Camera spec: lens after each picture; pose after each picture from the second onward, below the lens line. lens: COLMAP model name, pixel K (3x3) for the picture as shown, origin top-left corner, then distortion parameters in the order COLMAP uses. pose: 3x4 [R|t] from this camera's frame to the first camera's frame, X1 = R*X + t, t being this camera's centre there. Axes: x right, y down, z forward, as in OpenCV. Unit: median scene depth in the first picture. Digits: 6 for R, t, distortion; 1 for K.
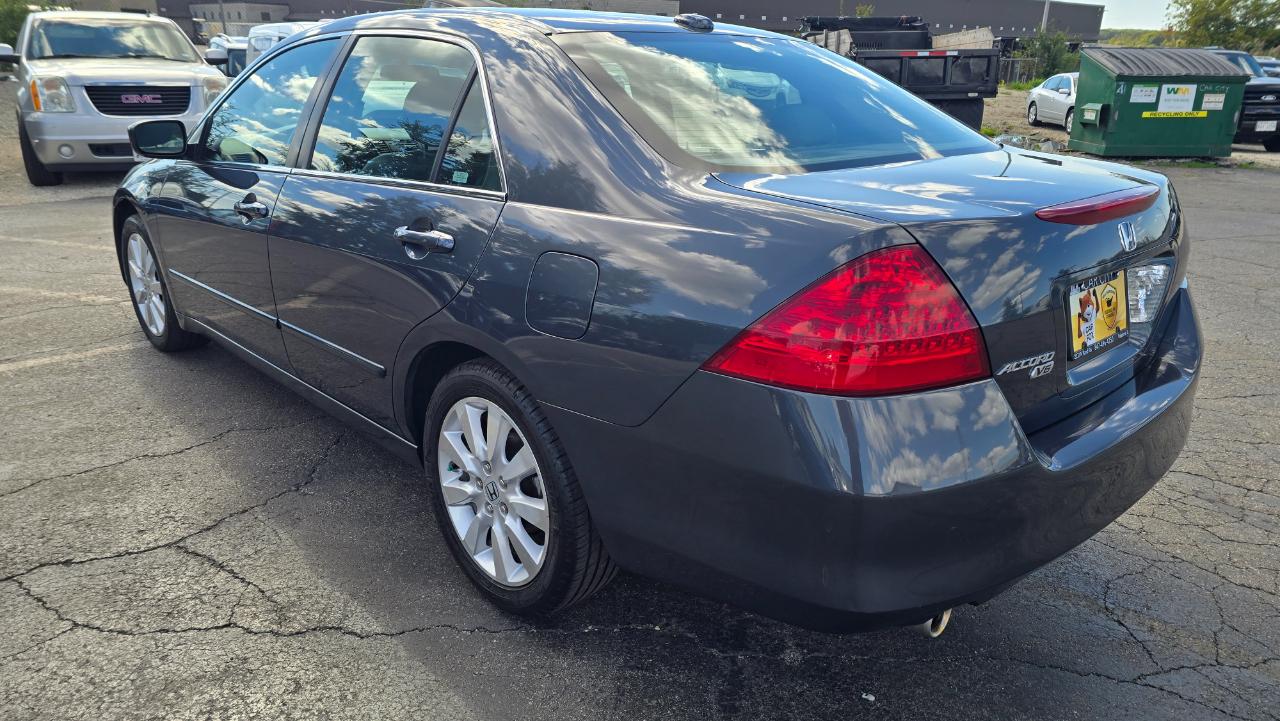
lens RADIAL K [[841.9, 0, 627.9], [0, 841.9, 350.7], [0, 0, 1]] dist [0.066925, -0.062105]
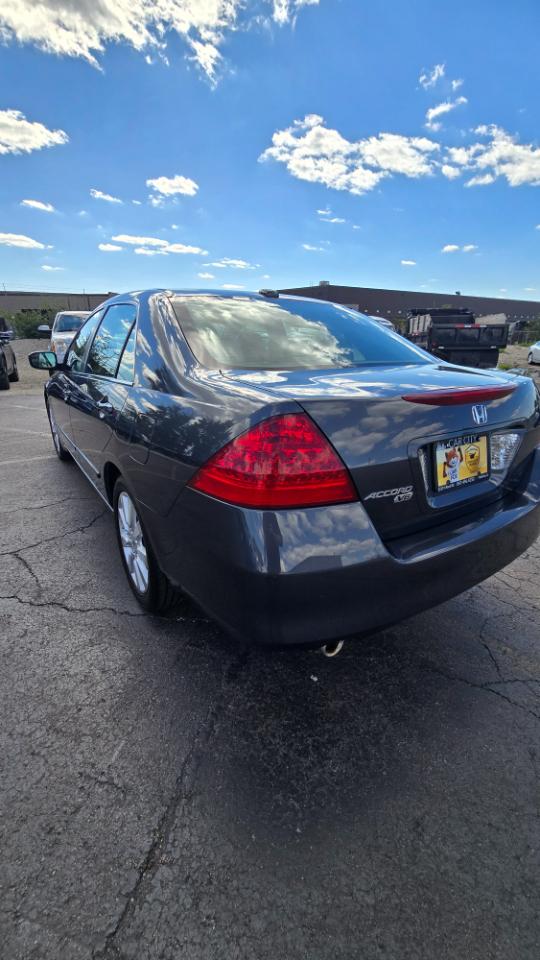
lens RADIAL K [[390.3, 0, 265.0], [0, 390.3, 475.6], [0, 0, 1]] dist [-0.002857, -0.000436]
pose [[0.987336, 0.050190, -0.150493, 0.276387], [-0.046897, 0.998578, 0.025353, -0.019170], [0.151551, -0.017974, 0.988286, 0.206374]]
